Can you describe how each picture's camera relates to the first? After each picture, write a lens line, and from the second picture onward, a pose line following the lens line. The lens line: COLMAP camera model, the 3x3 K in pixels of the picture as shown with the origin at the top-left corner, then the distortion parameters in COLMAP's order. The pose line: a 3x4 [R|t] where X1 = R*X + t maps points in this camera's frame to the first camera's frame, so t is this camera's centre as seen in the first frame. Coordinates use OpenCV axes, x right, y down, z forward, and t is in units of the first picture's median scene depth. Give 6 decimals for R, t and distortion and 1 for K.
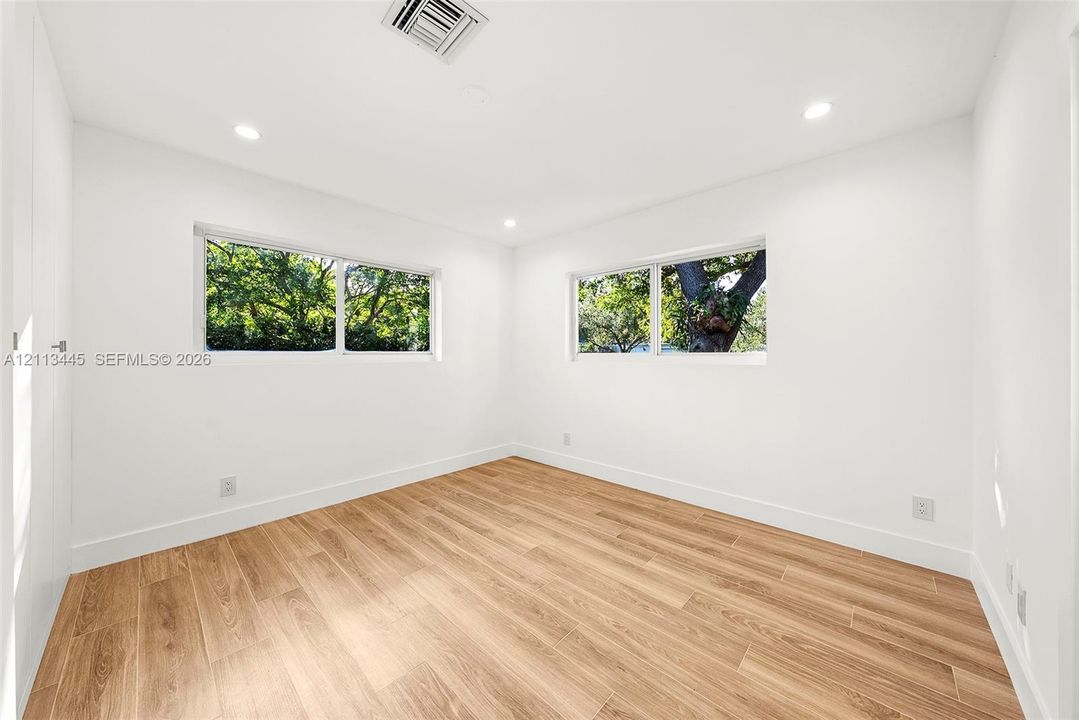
lens RADIAL K [[379.2, 0, 539.5], [0, 379.2, 360.0], [0, 0, 1]] dist [0.000175, 0.000015]
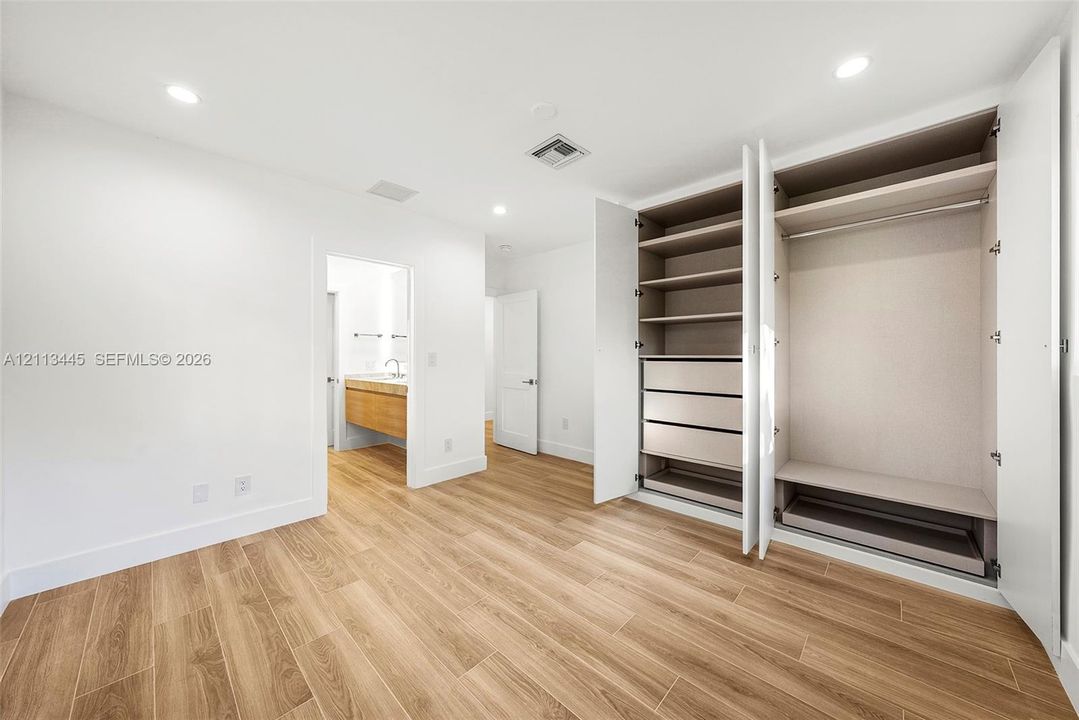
lens RADIAL K [[379.2, 0, 539.5], [0, 379.2, 360.0], [0, 0, 1]] dist [0.000175, 0.000015]
pose [[-0.999960, -0.001049, 0.008862, -0.152531], [-0.000808, 0.999631, 0.027143, -0.029303], [-0.008887, 0.027135, -0.999592, 1.890380]]
